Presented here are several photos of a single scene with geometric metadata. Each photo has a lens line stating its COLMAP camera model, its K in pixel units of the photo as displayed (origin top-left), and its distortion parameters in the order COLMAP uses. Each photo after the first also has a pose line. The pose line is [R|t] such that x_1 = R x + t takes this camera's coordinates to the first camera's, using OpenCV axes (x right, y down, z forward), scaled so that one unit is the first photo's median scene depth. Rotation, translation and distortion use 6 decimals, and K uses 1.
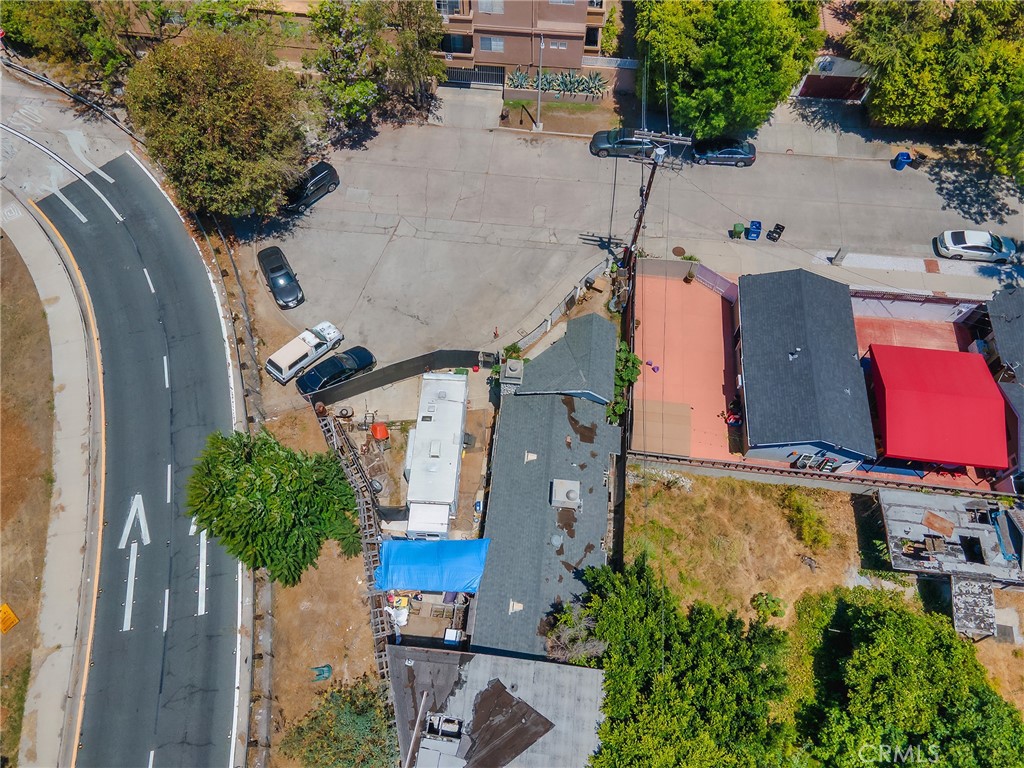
lens RADIAL K [[740.8, 0, 506.7], [0, 740.8, 382.1], [0, 0, 1]] dist [0.033861, 0.022483]
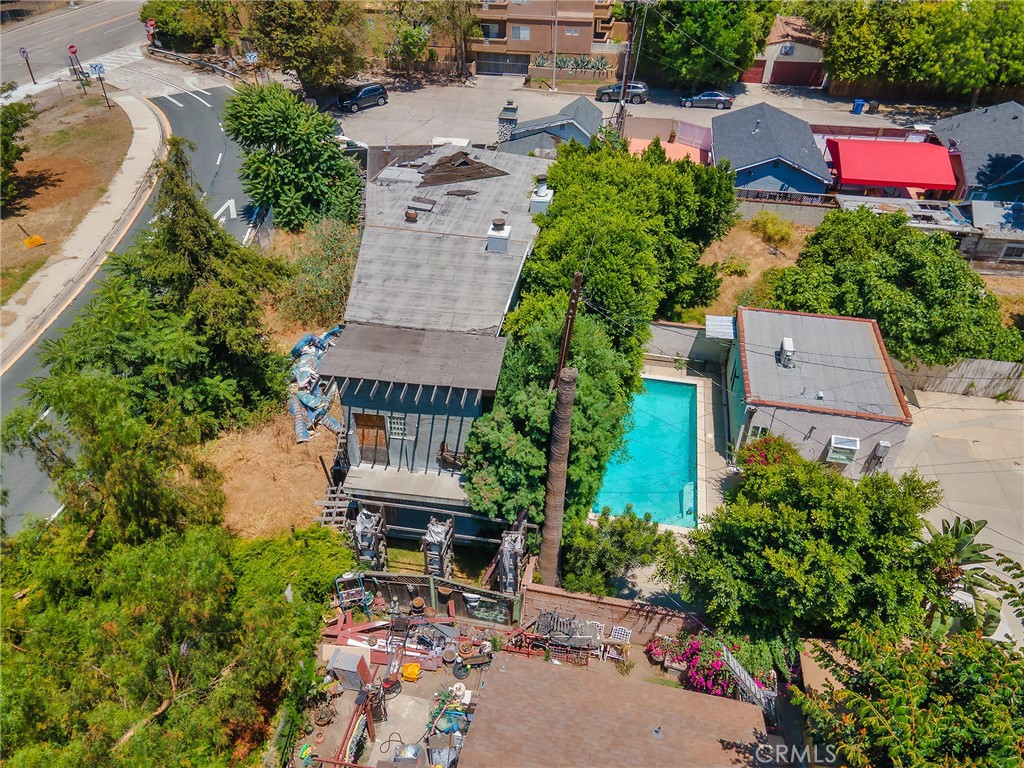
lens RADIAL K [[740.8, 0, 508.1], [0, 740.8, 383.6], [0, 0, 1]] dist [0.033861, 0.022483]
pose [[0.996133, 0.055397, -0.068194, 0.085851], [-0.078106, 0.913791, -0.398604, 0.660925], [0.040234, 0.402389, 0.914584, 0.074789]]
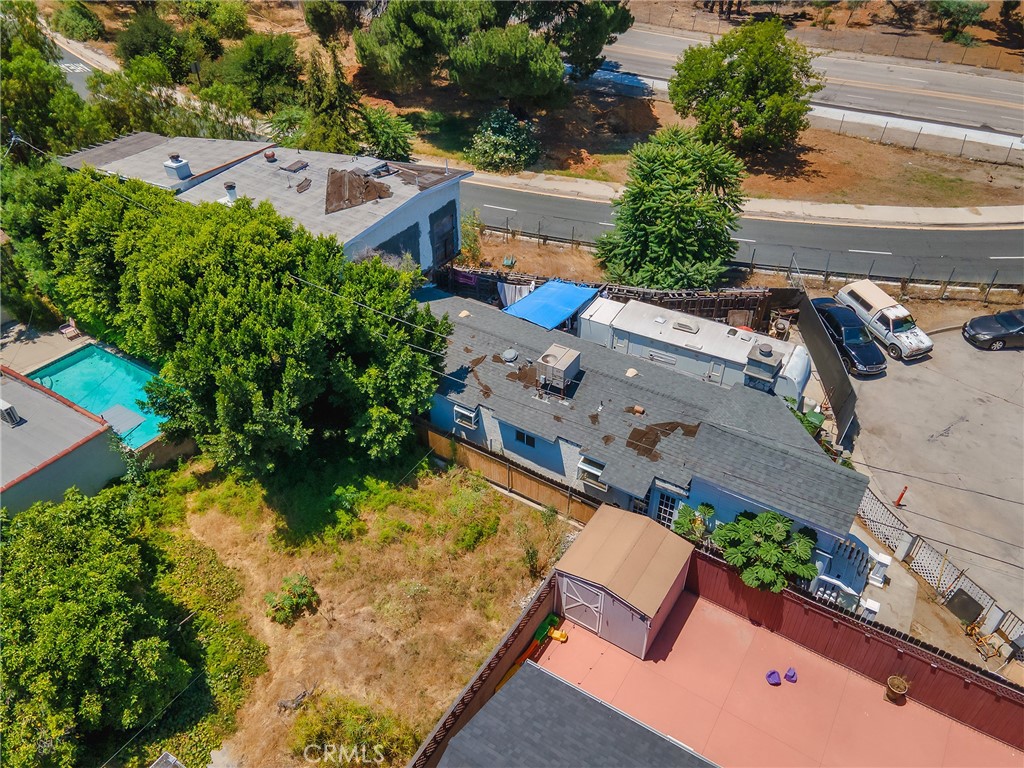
lens RADIAL K [[740.8, 0, 504.9], [0, 740.8, 384.8], [0, 0, 1]] dist [0.033861, 0.022483]
pose [[-0.443814, 0.547275, -0.709591, 0.457103], [-0.781140, 0.151782, 0.605626, -0.179362], [0.439147, 0.823075, 0.360136, 0.526712]]
